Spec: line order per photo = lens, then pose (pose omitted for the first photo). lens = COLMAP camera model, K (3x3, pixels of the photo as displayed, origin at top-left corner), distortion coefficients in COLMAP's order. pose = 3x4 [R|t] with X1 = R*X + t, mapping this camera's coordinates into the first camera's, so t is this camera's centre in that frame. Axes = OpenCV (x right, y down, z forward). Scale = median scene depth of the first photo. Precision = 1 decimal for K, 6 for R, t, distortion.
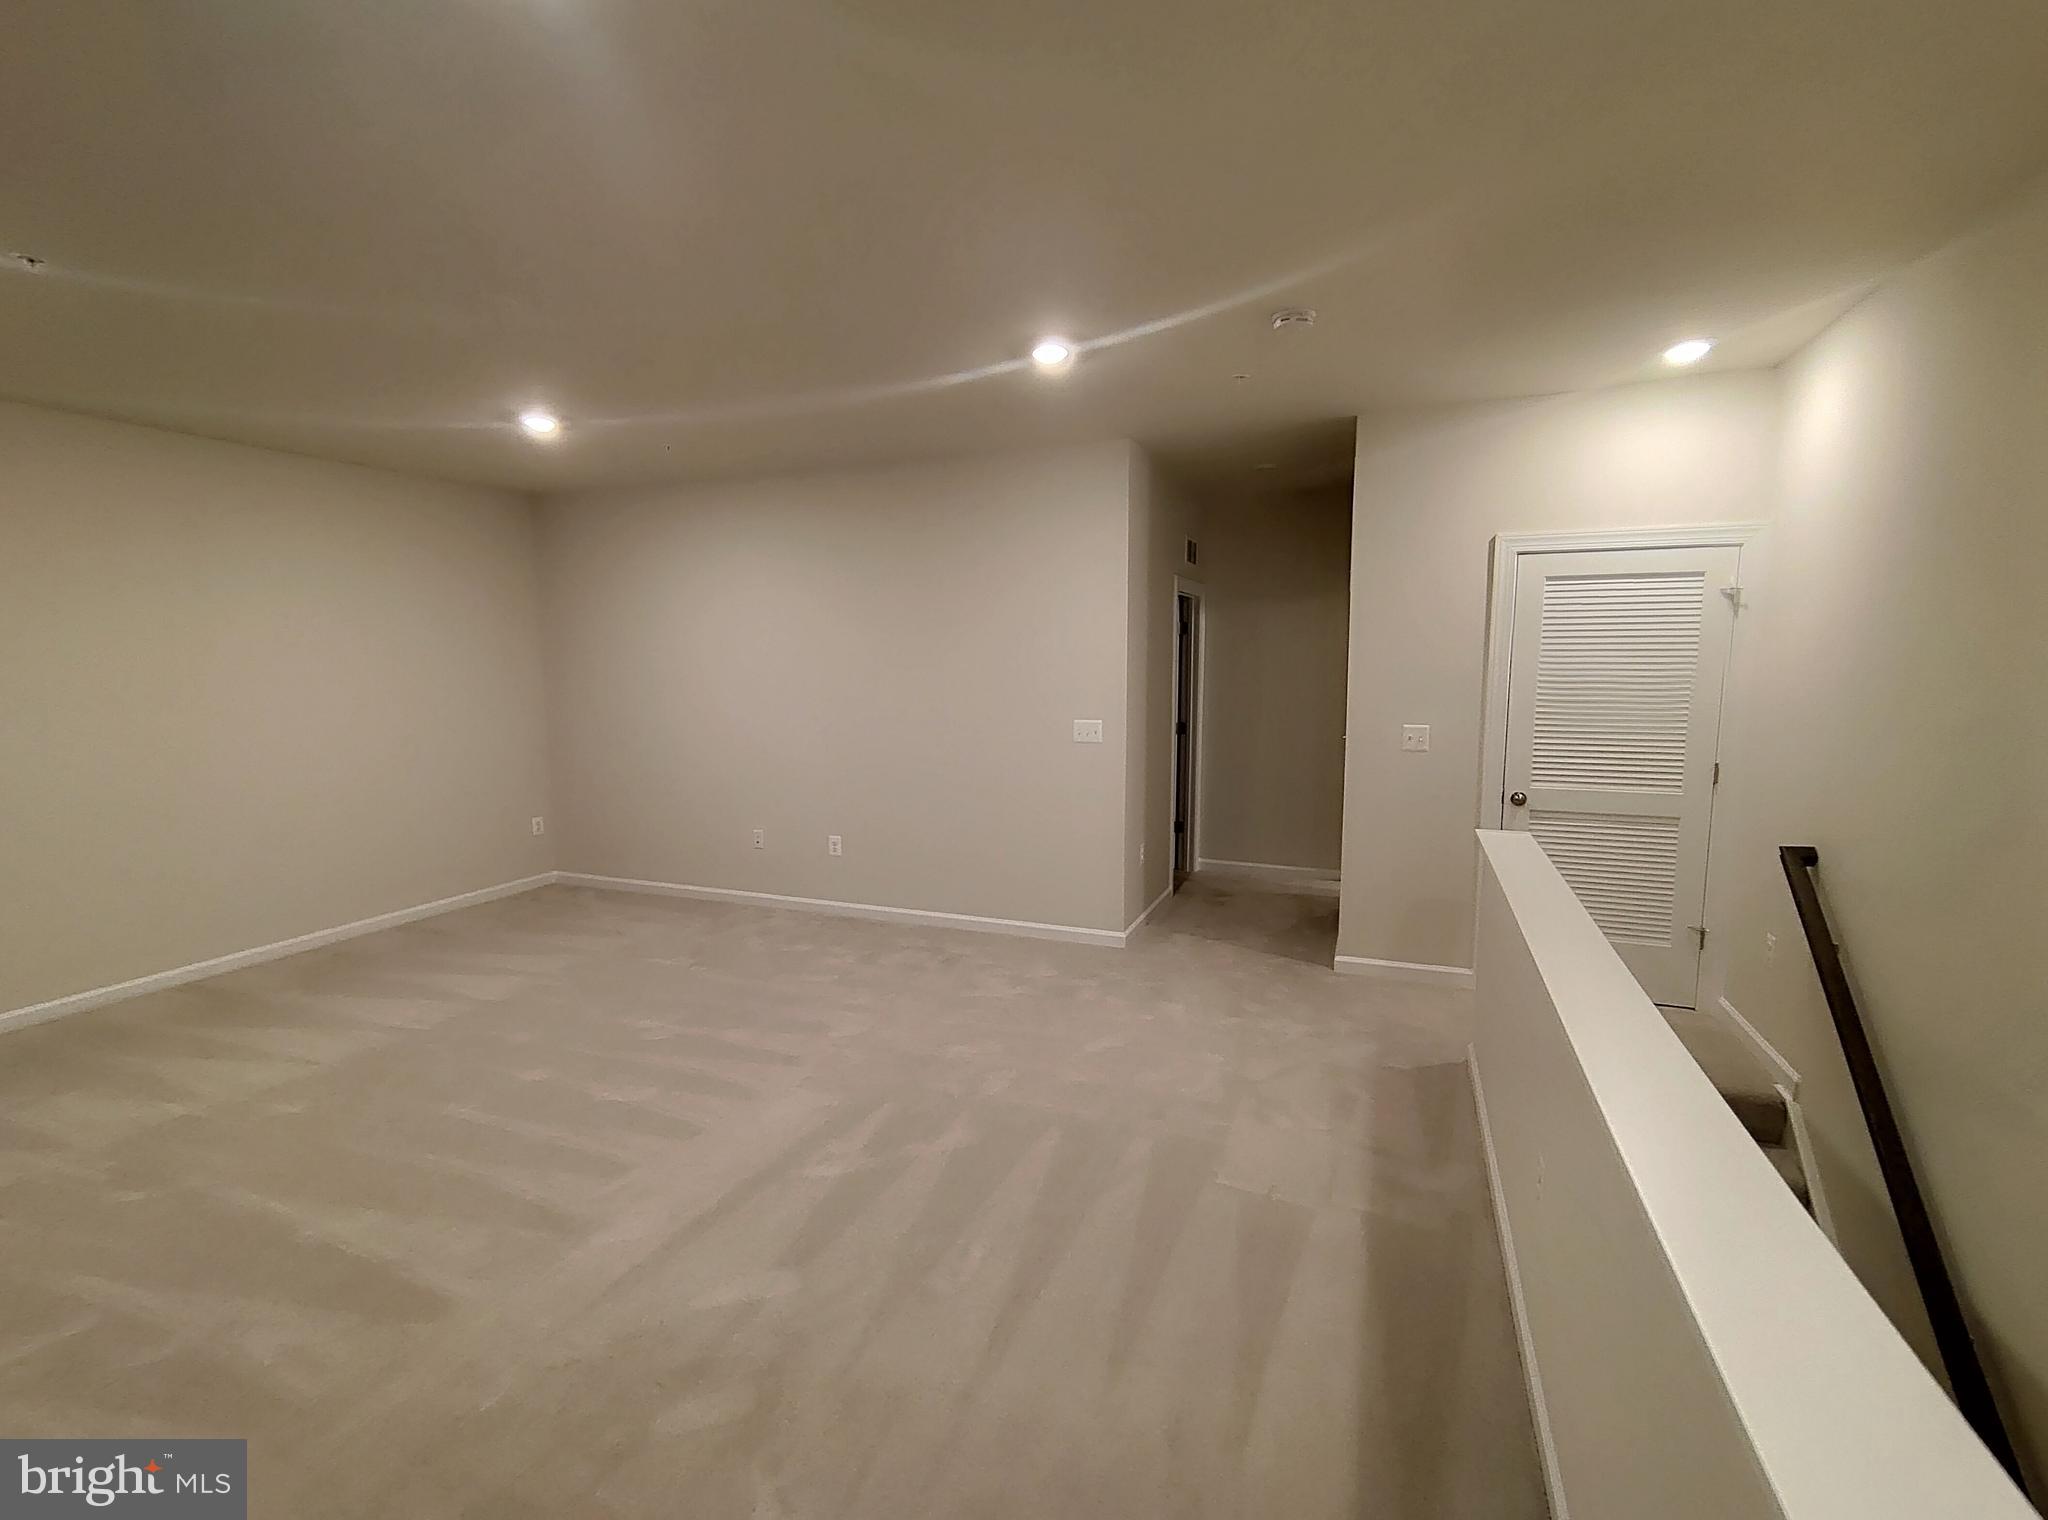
lens RADIAL K [[897.9, 0, 1030.3], [0, 897.9, 751.4], [0, 0, 1]] dist [-0.000597, 0.000991]
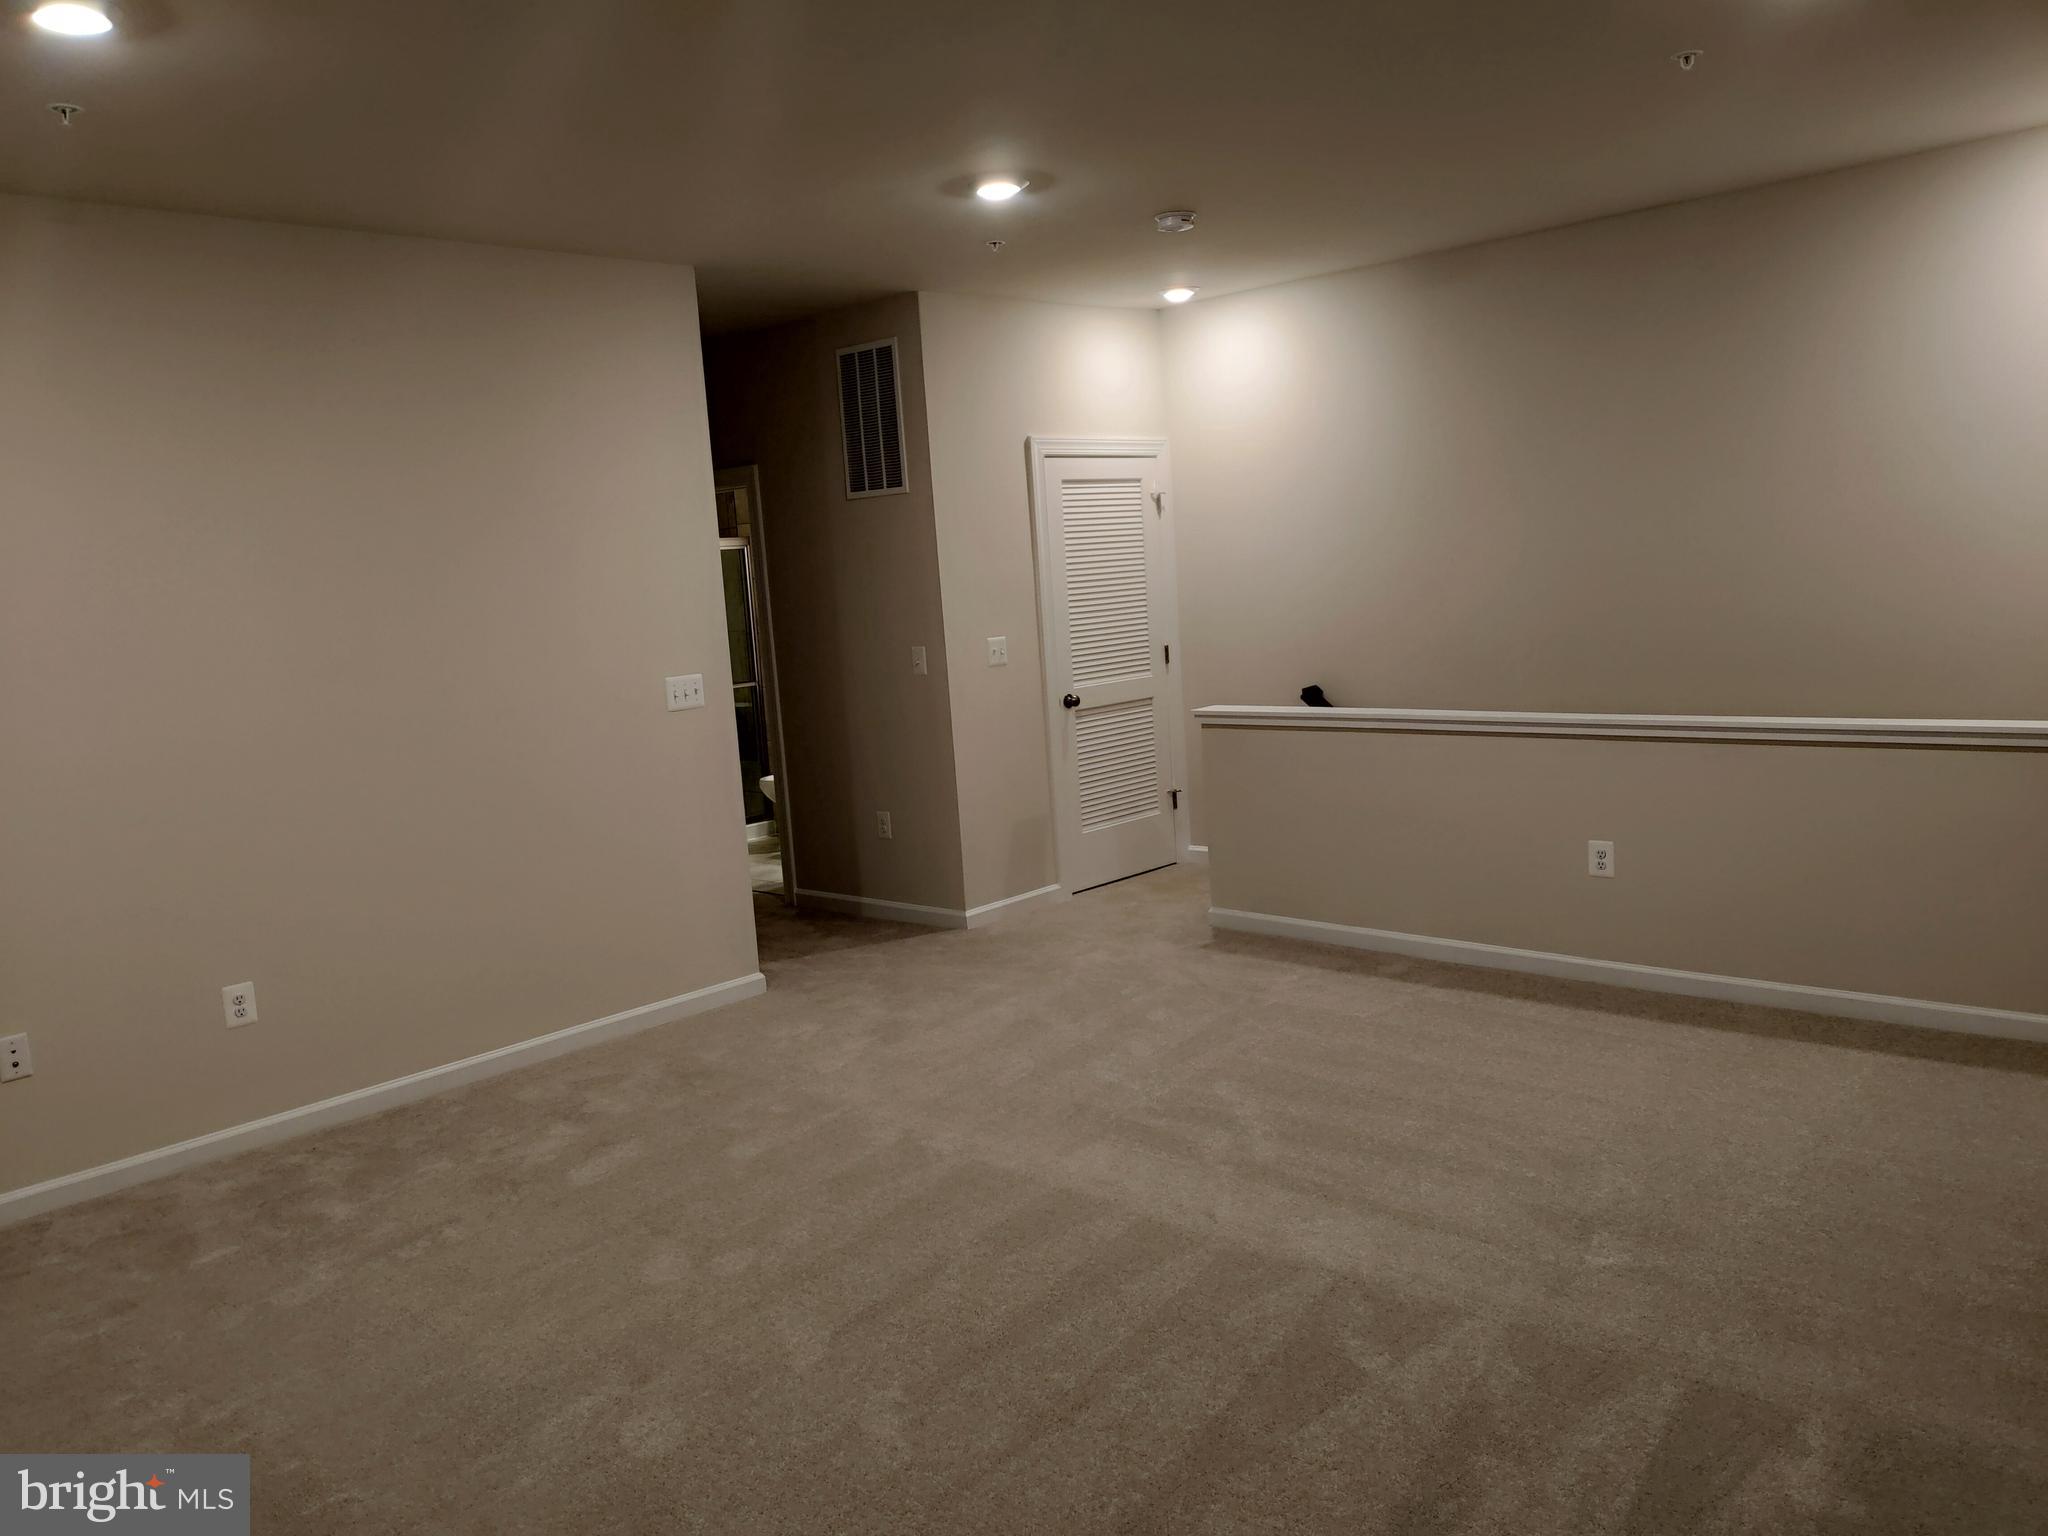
lens RADIAL K [[1584.1, 0, 1017.5], [0, 1584.1, 761.1], [0, 0, 1]] dist [0.068015, -0.079119]
pose [[0.361851, -0.134063, 0.922546, -1.117360], [0.158321, 0.984067, 0.080905, -0.033306], [-0.918694, 0.116783, 0.377311, 0.395450]]
